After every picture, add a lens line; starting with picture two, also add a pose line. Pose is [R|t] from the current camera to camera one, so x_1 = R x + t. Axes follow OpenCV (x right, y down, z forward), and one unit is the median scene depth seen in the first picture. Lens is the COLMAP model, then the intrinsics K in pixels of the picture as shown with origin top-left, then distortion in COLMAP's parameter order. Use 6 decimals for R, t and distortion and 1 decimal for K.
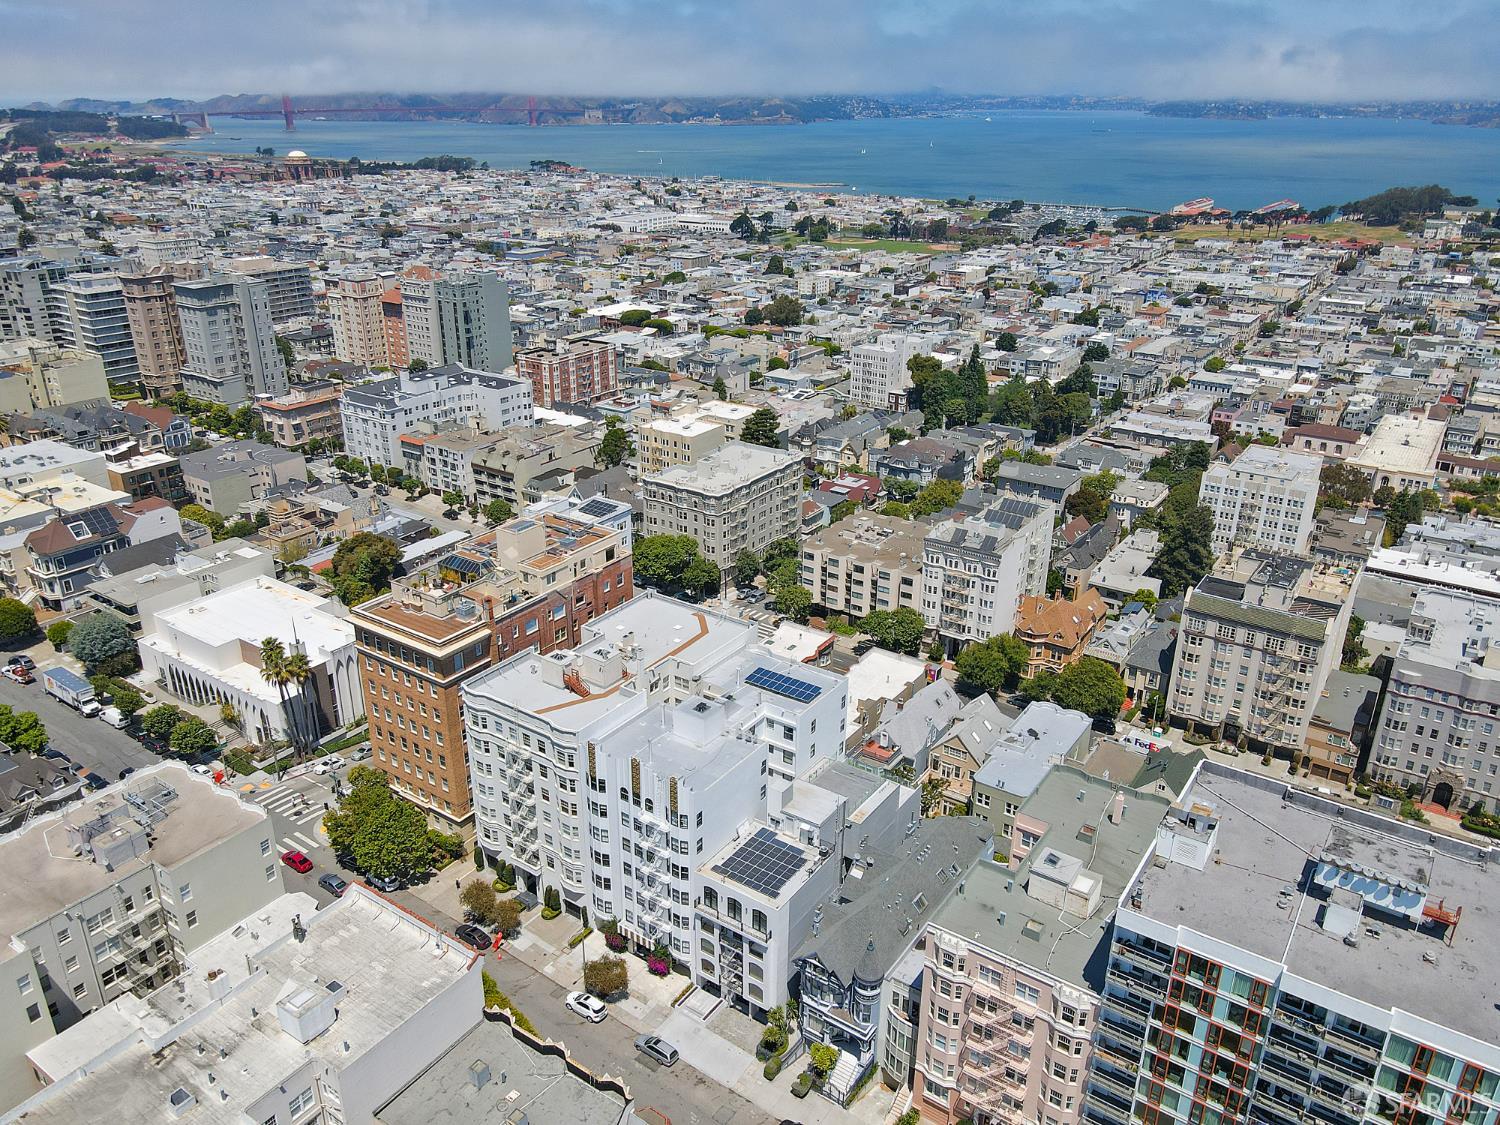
lens RADIAL K [[1105.5, 0, 740.6], [0, 1105.5, 560.2], [0, 0, 1]] dist [0.000245, 0.015701]
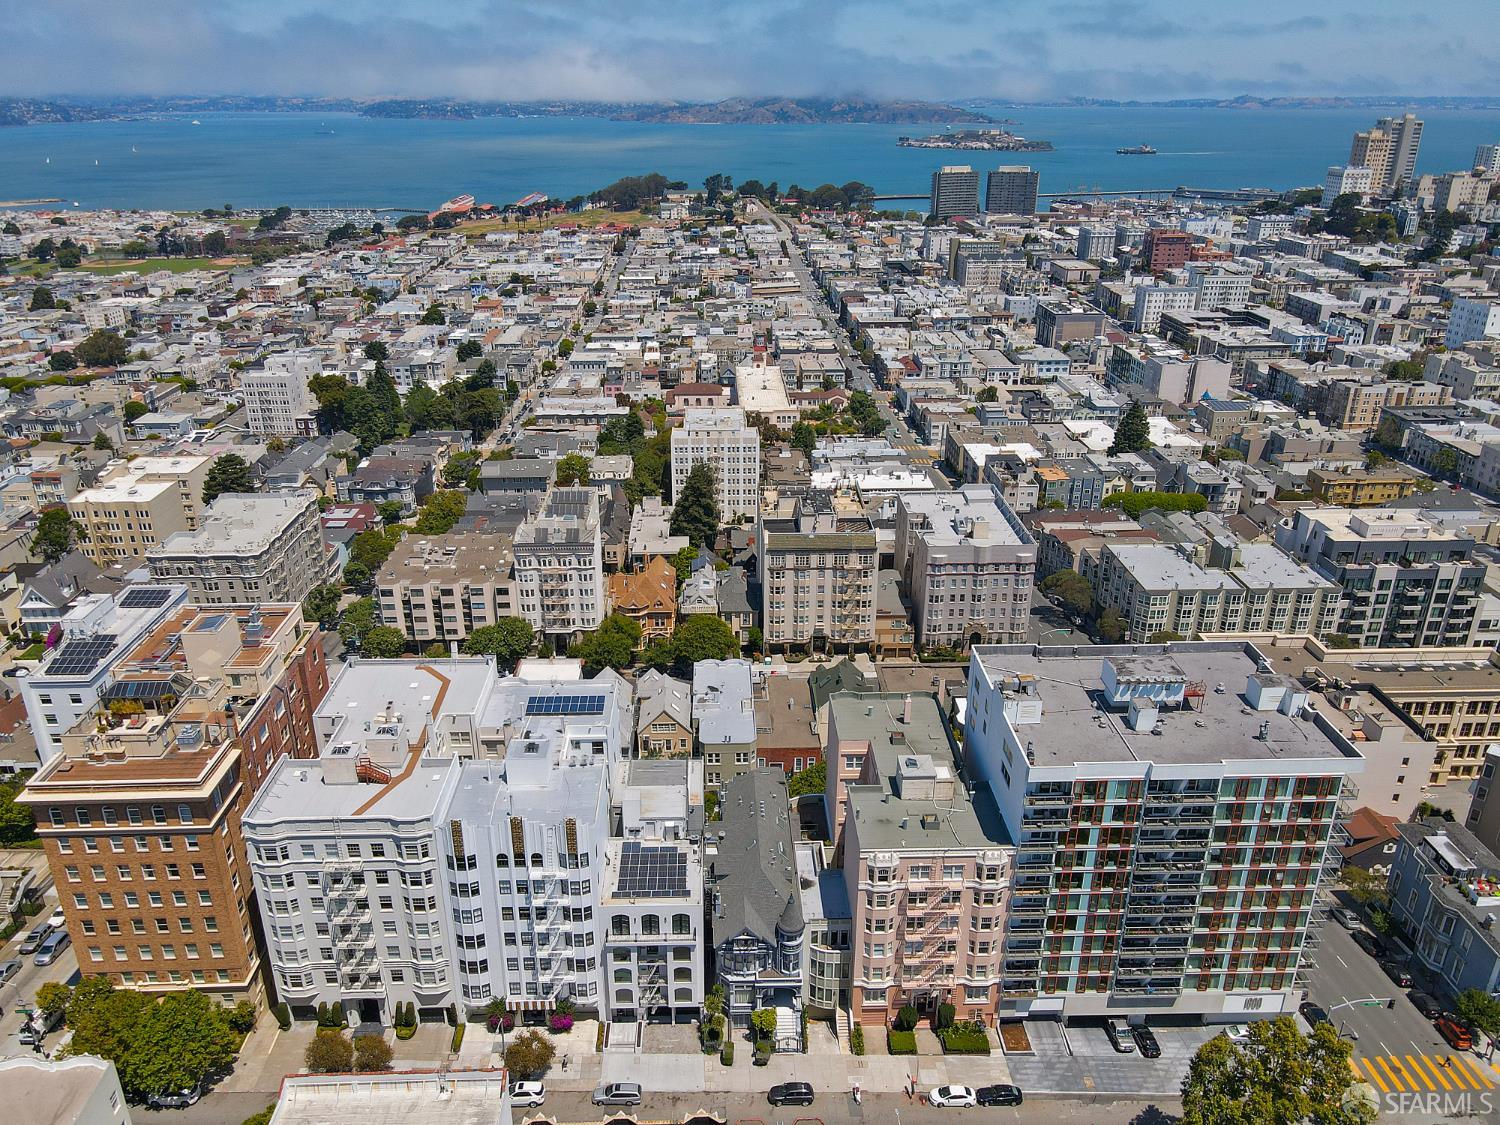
lens RADIAL K [[1105.5, 0, 734.1], [0, 1105.5, 563.5], [0, 0, 1]] dist [0.000245, 0.015701]
pose [[0.807672, -0.235414, 0.540598, -0.235932], [0.234533, 0.969455, 0.071769, -0.030928], [-0.540981, 0.068822, 0.838214, 0.059861]]
